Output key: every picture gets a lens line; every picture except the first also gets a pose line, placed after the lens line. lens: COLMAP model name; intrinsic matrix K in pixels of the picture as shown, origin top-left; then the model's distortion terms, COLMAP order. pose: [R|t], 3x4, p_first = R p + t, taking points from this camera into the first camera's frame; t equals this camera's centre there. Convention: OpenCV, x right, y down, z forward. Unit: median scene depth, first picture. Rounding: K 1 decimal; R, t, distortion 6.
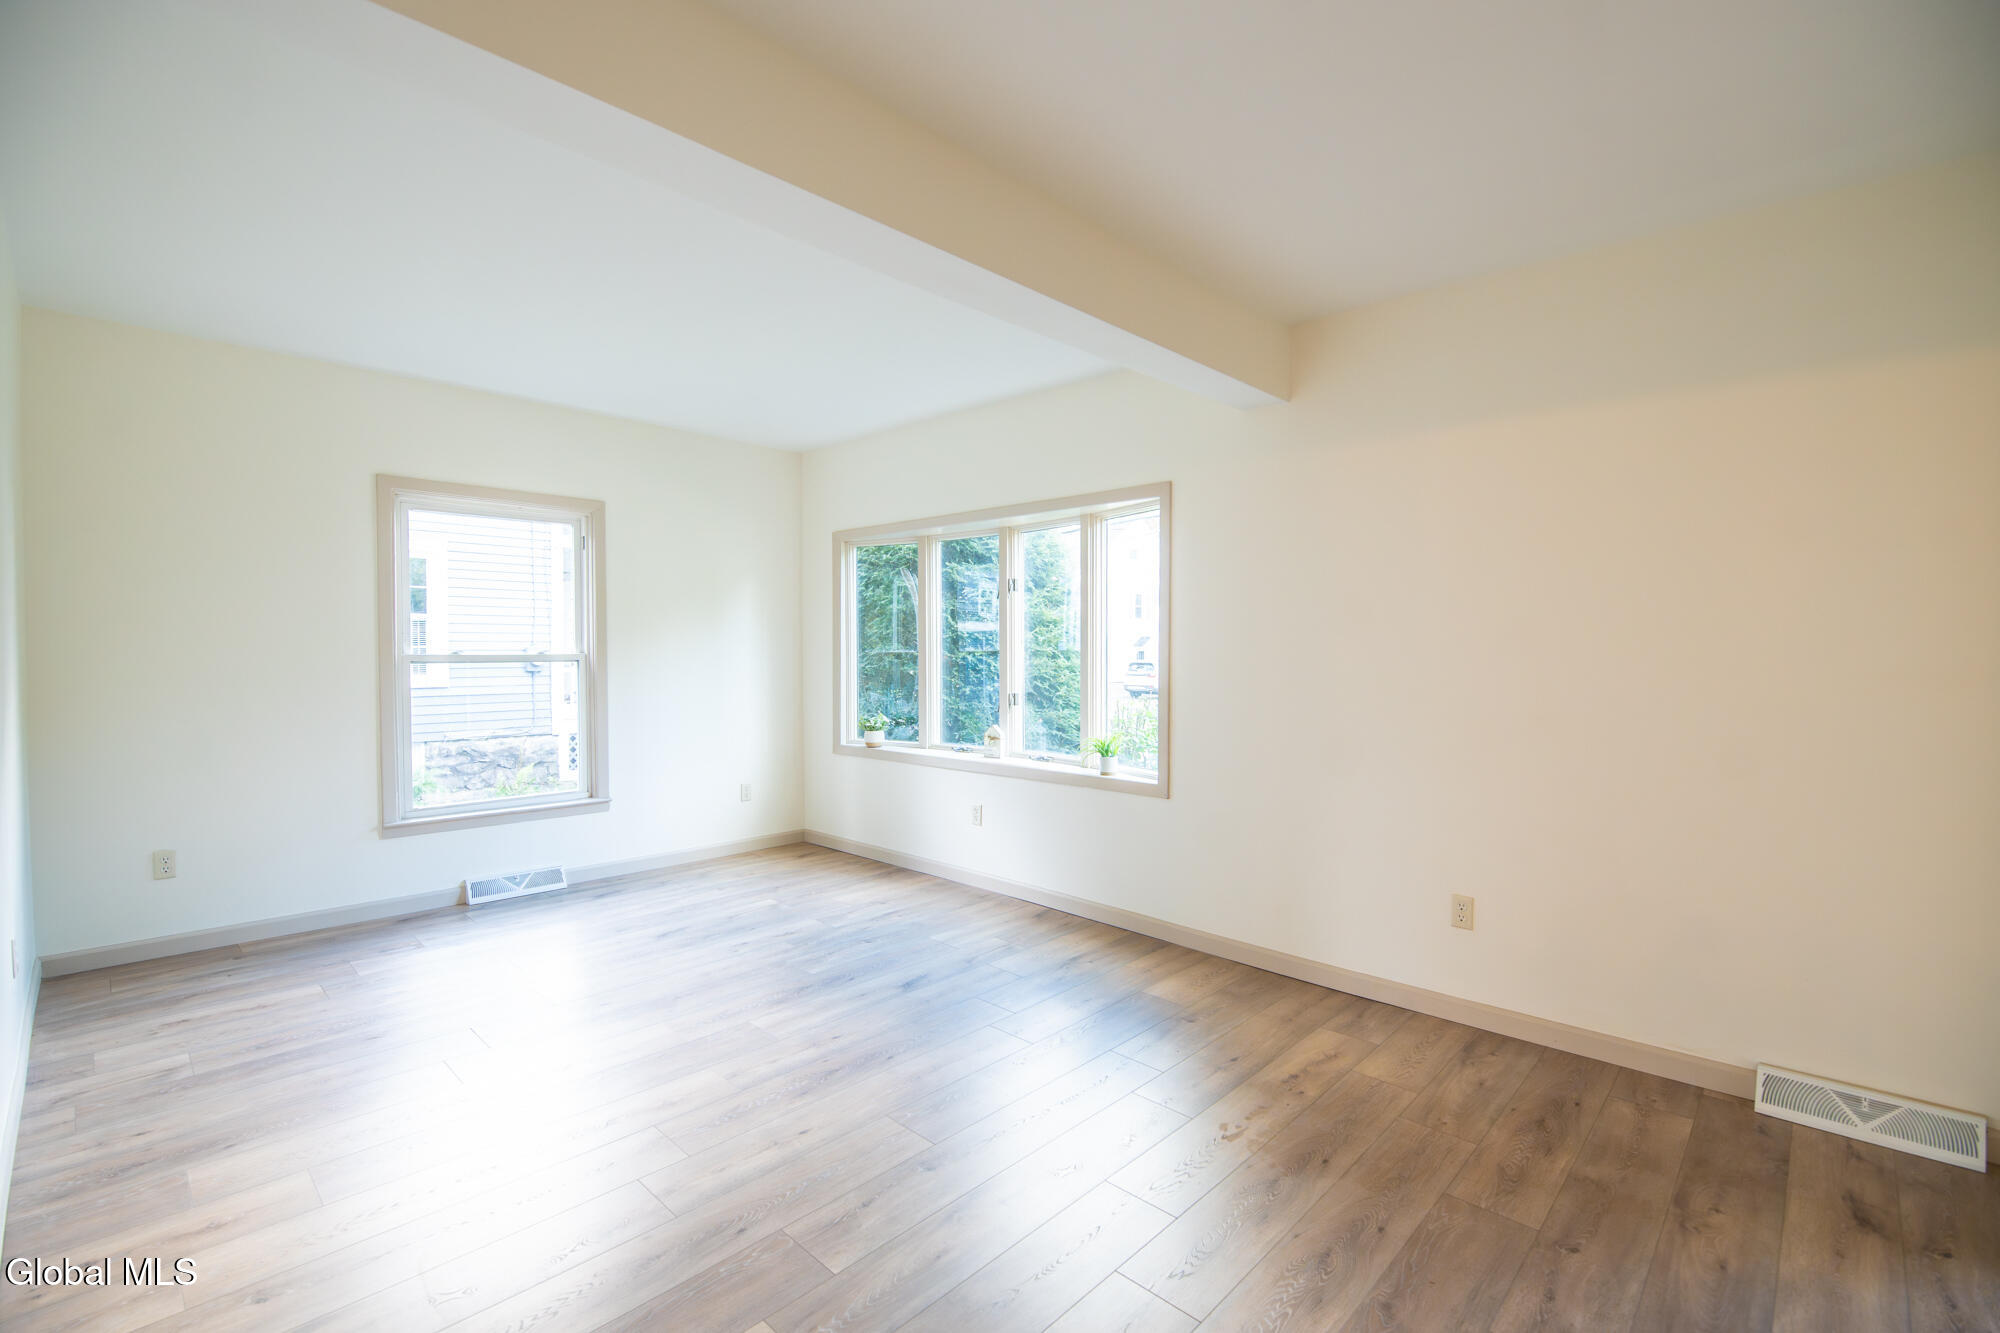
lens RADIAL K [[888.3, 0, 1000.0], [0, 888.3, 666.5], [0, 0, 1]] dist [-0.000025, -0.009952]
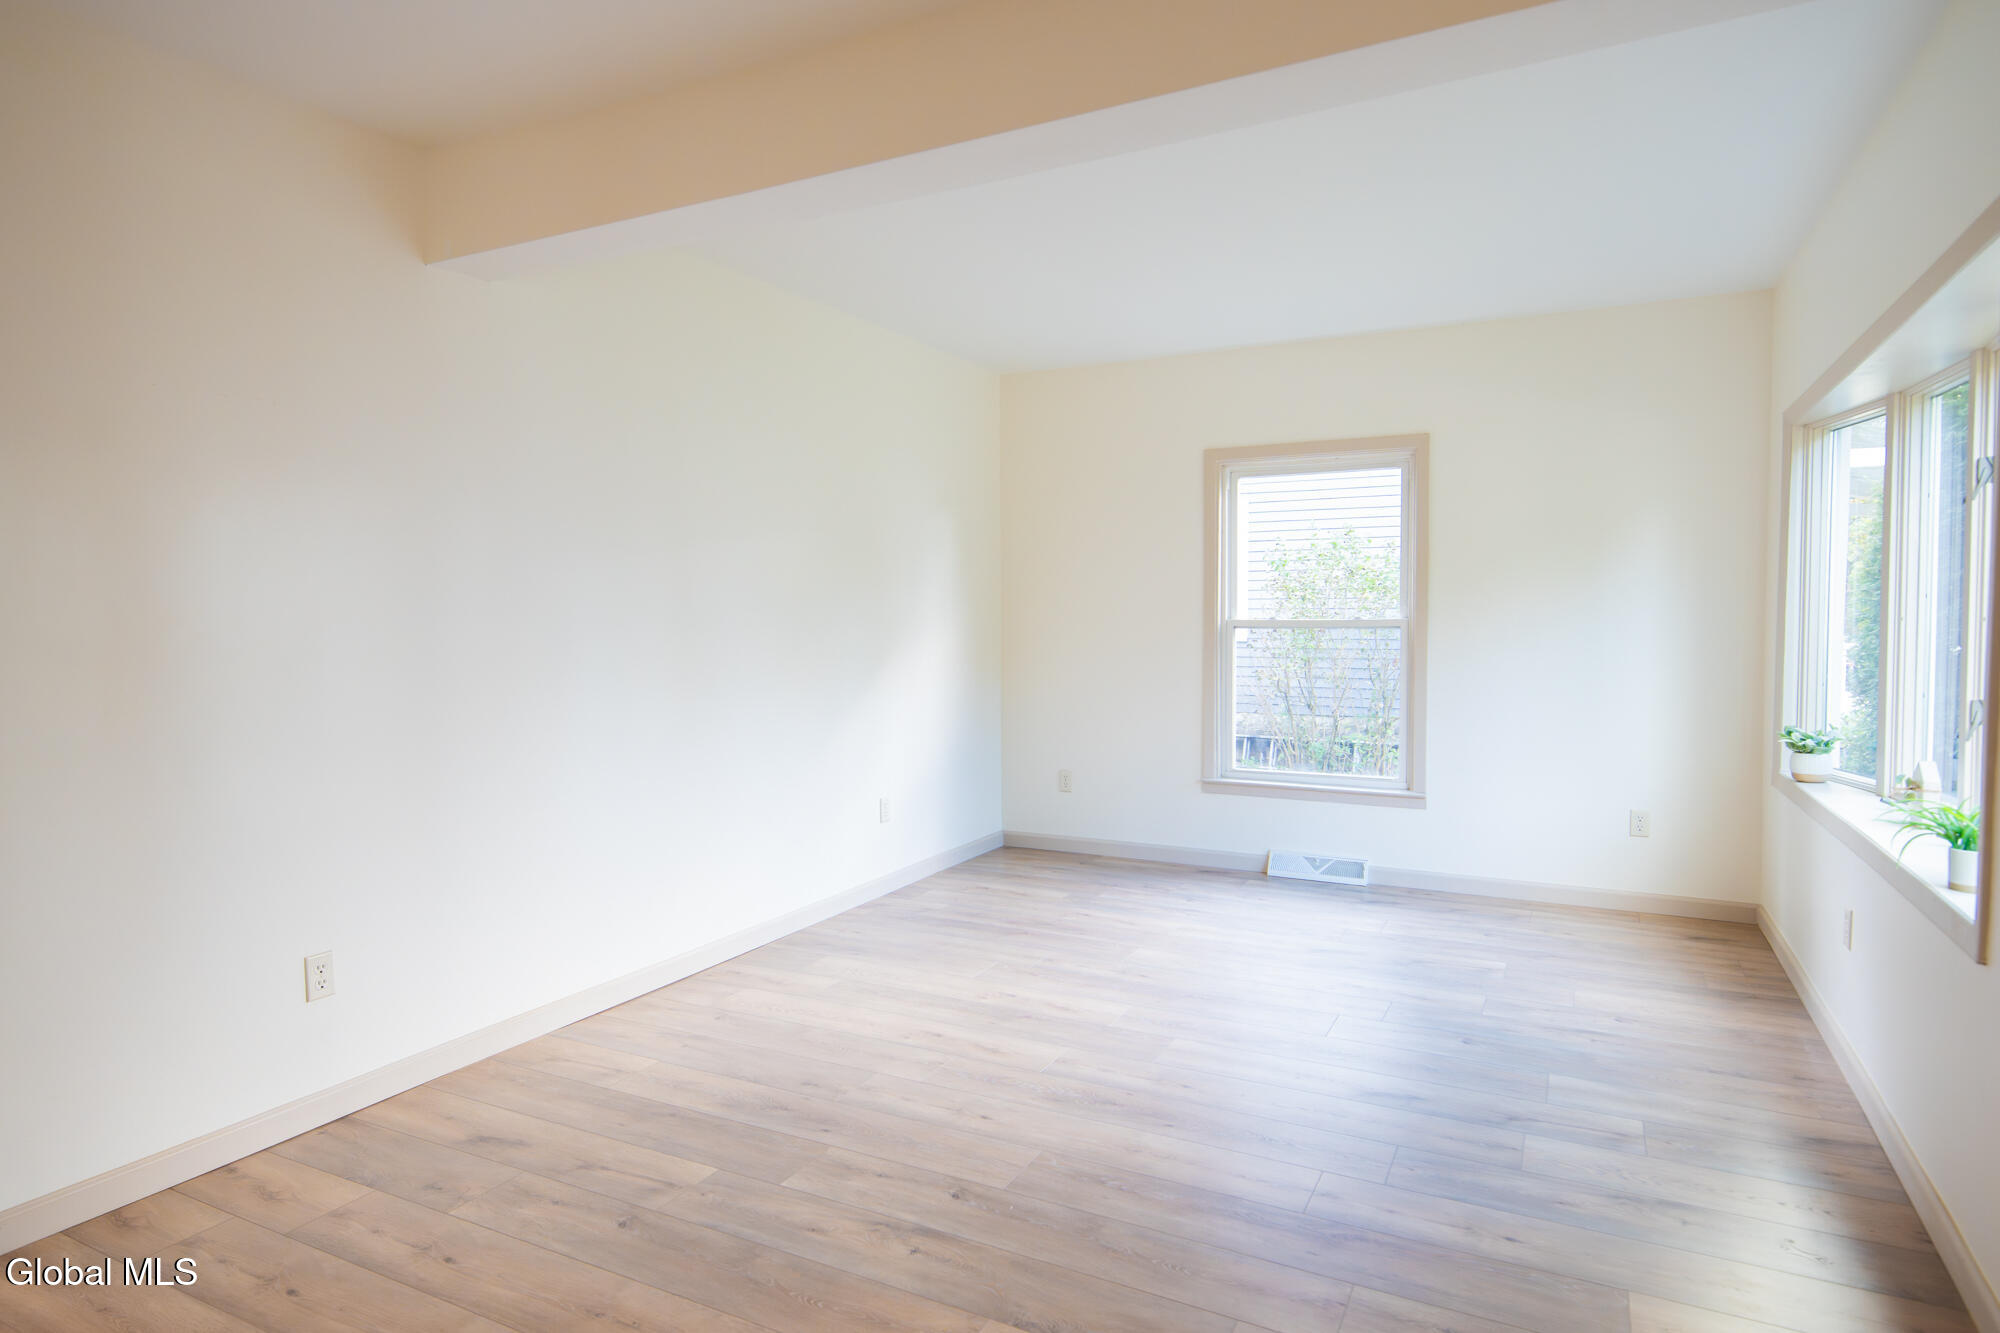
lens RADIAL K [[1119.8, 0, 1000.0], [0, 1119.8, 666.5], [0, 0, 1]] dist [0.017879, -0.012665]
pose [[0.272750, 0.037644, -0.961348, 0.521185], [-0.015964, 0.999274, 0.034600, 0.000158], [0.961952, 0.005909, 0.273153, 0.387235]]
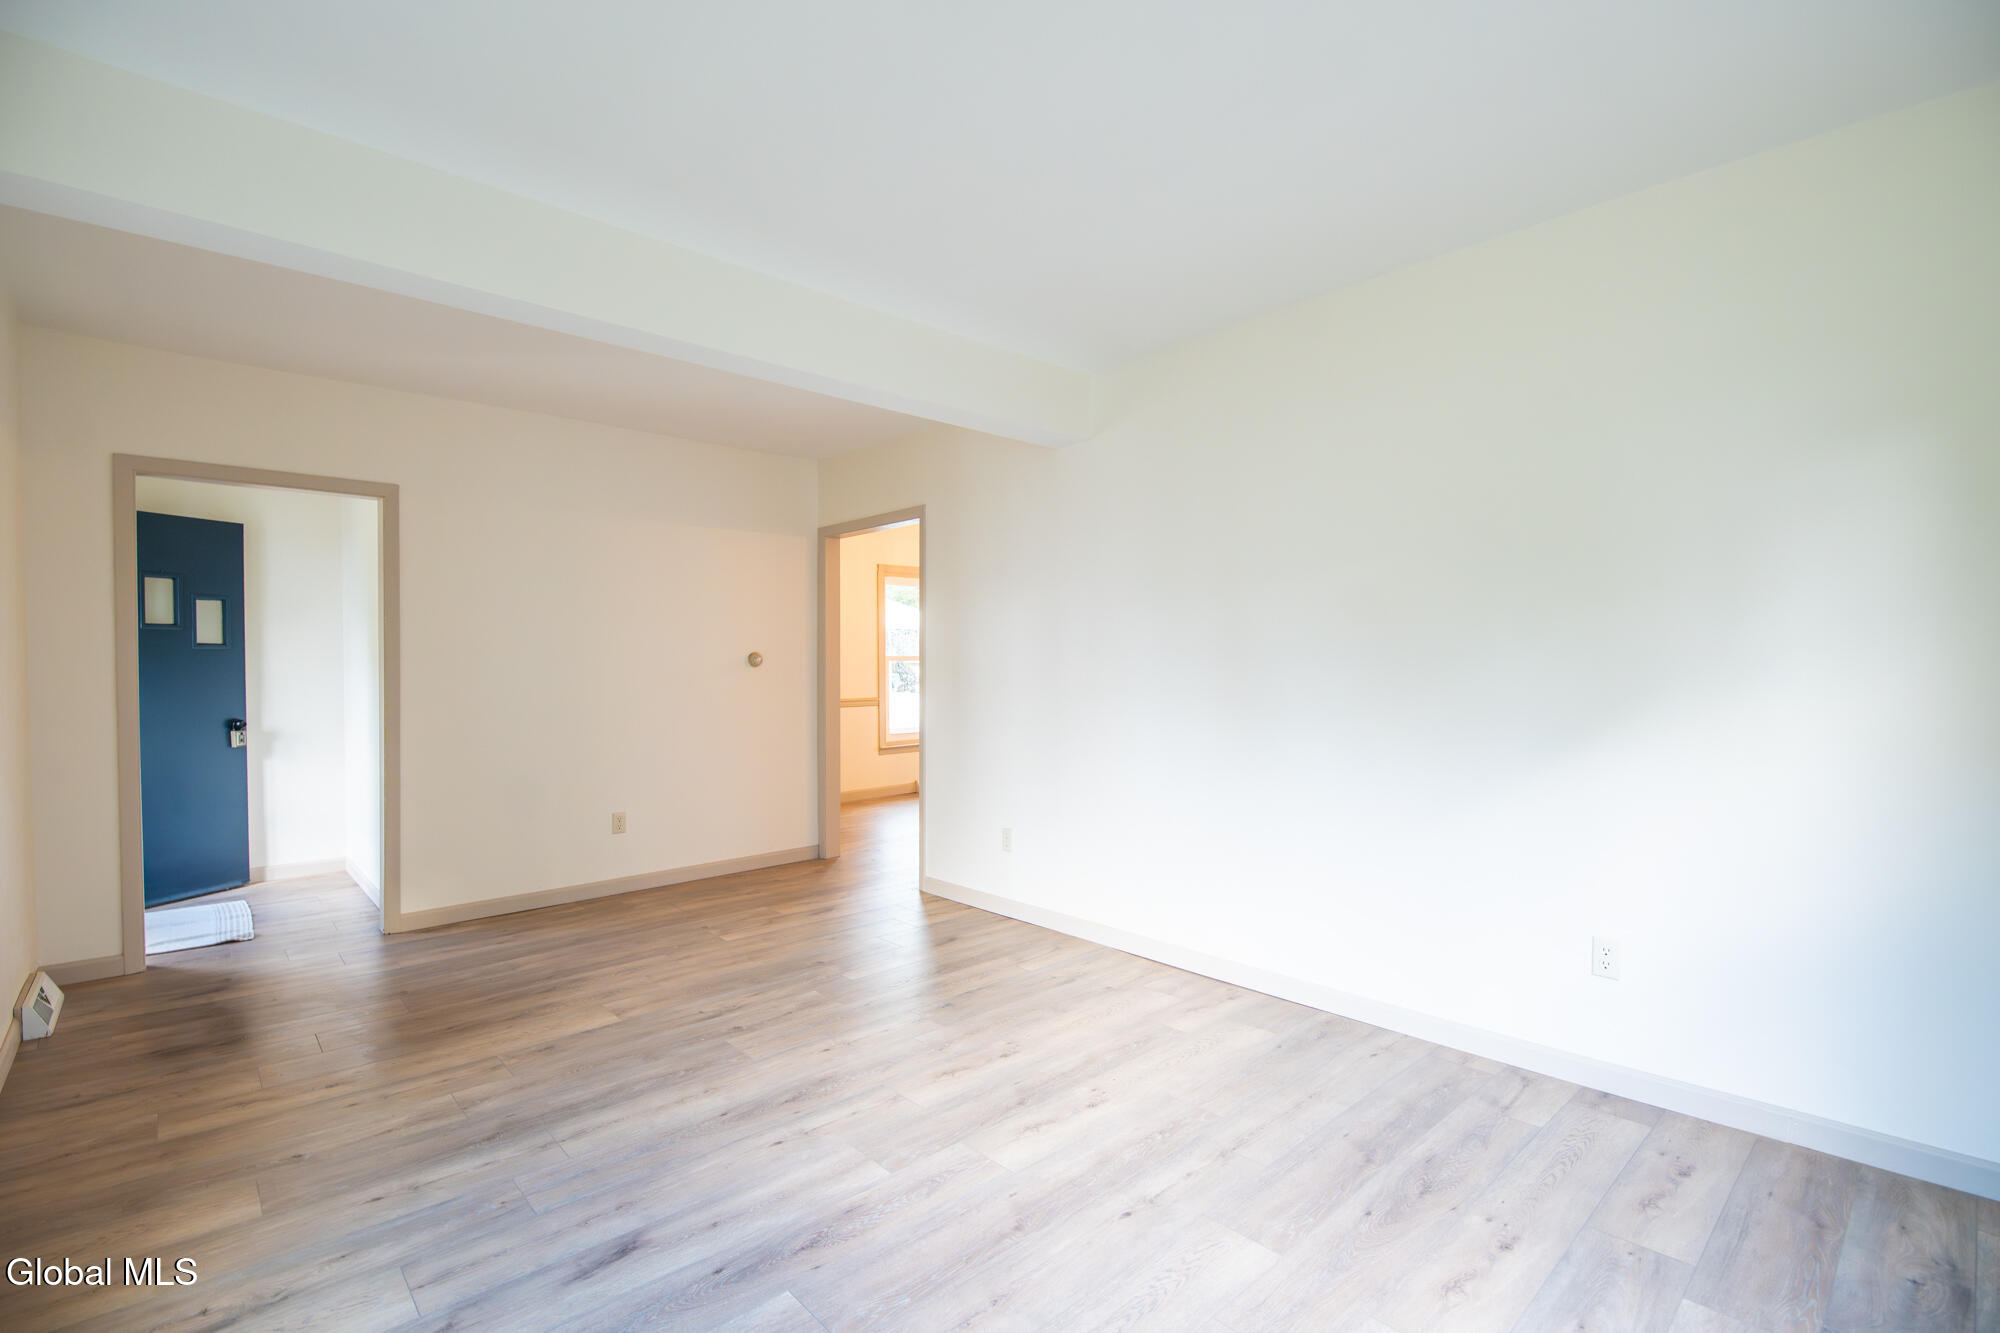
lens RADIAL K [[888.3, 0, 1000.0], [0, 888.3, 666.5], [0, 0, 1]] dist [-0.000025, -0.009952]
pose [[-0.998267, -0.001713, 0.058818, -0.299903], [0.000006, 0.999573, 0.029216, -0.020034], [-0.058843, 0.029166, -0.997841, 1.236017]]
